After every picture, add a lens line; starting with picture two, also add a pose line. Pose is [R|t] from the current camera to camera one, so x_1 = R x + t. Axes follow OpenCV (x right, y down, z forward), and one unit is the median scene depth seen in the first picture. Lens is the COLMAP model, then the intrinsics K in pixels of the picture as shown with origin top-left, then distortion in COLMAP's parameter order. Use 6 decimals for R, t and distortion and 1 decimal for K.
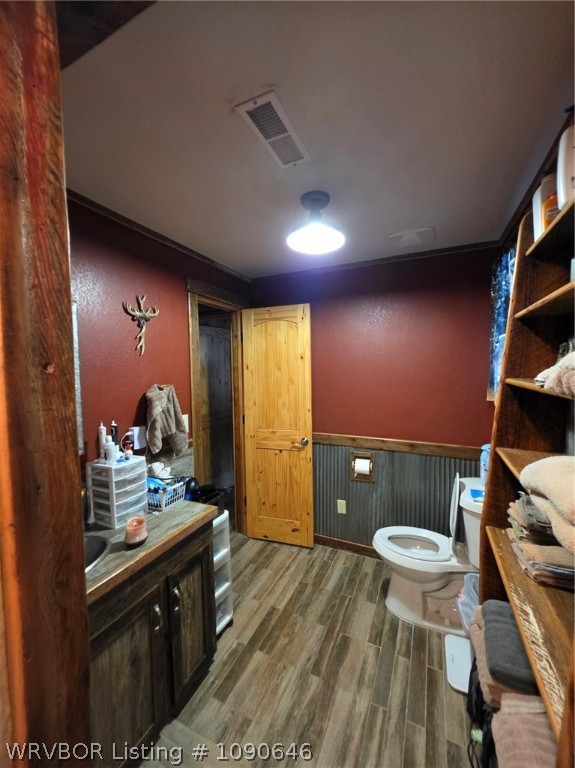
lens RADIAL K [[307.9, 0, 286.7], [0, 307.9, 383.7], [0, 0, 1]] dist [-0.000587, 0.000701]
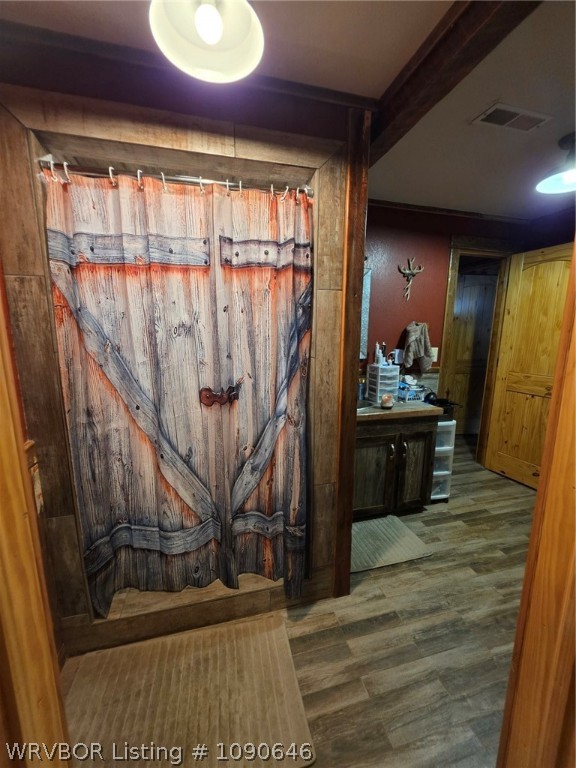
lens RADIAL K [[307.9, 0, 287.2], [0, 307.9, 383.7], [0, 0, 1]] dist [-0.000587, 0.000701]
pose [[0.646458, 0.155993, -0.746832, 0.327315], [-0.055514, 0.985898, 0.157874, 0.099579], [0.760928, -0.060599, 0.646001, -0.418637]]
